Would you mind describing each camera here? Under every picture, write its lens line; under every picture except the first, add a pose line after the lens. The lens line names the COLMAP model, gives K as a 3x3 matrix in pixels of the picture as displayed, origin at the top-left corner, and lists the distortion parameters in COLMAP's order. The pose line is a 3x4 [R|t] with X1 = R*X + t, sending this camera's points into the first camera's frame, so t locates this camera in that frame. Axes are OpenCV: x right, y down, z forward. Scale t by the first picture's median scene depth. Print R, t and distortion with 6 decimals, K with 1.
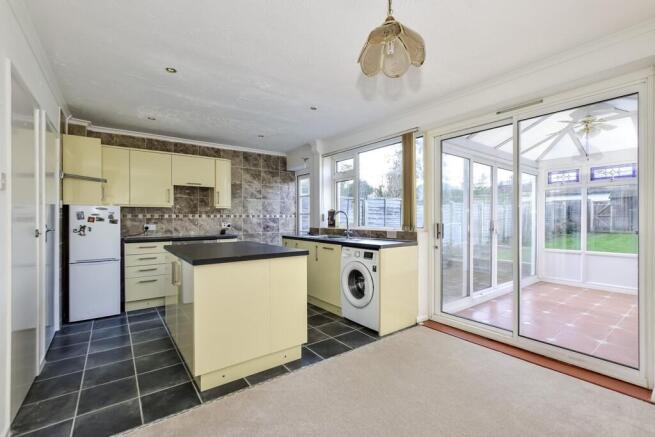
lens RADIAL K [[287.7, 0, 327.0], [0, 287.7, 219.2], [0, 0, 1]] dist [-0.003811, -0.000147]
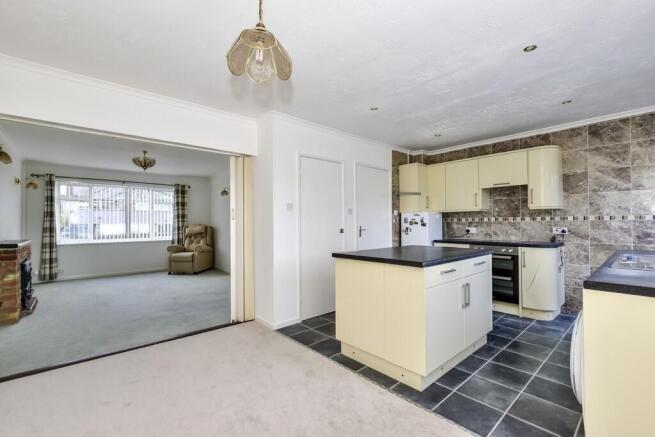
lens RADIAL K [[287.7, 0, 327.9], [0, 287.7, 219.6], [0, 0, 1]] dist [-0.003811, -0.000147]
pose [[0.094839, -0.008311, -0.995458, 0.382982], [0.003027, 0.999963, -0.008061, -0.004228], [0.995488, -0.002249, 0.094861, 0.351907]]
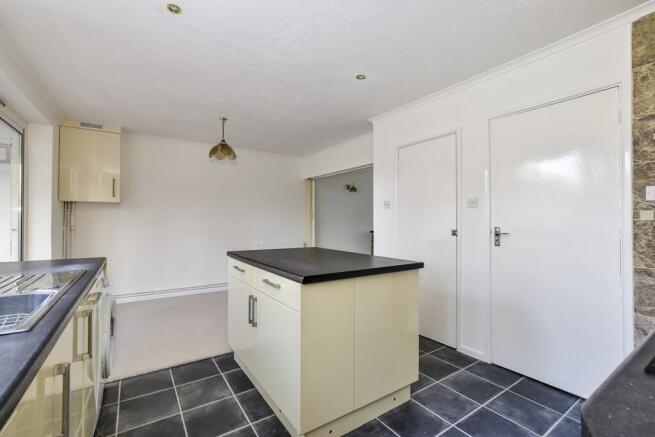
lens RADIAL K [[287.7, 0, 327.5], [0, 287.7, 217.8], [0, 0, 1]] dist [-0.003811, -0.000147]
pose [[-0.999190, -0.000197, 0.040246, -0.251263], [-0.000456, 0.999979, -0.006422, -0.003438], [-0.040243, -0.006435, -0.999169, 1.080508]]
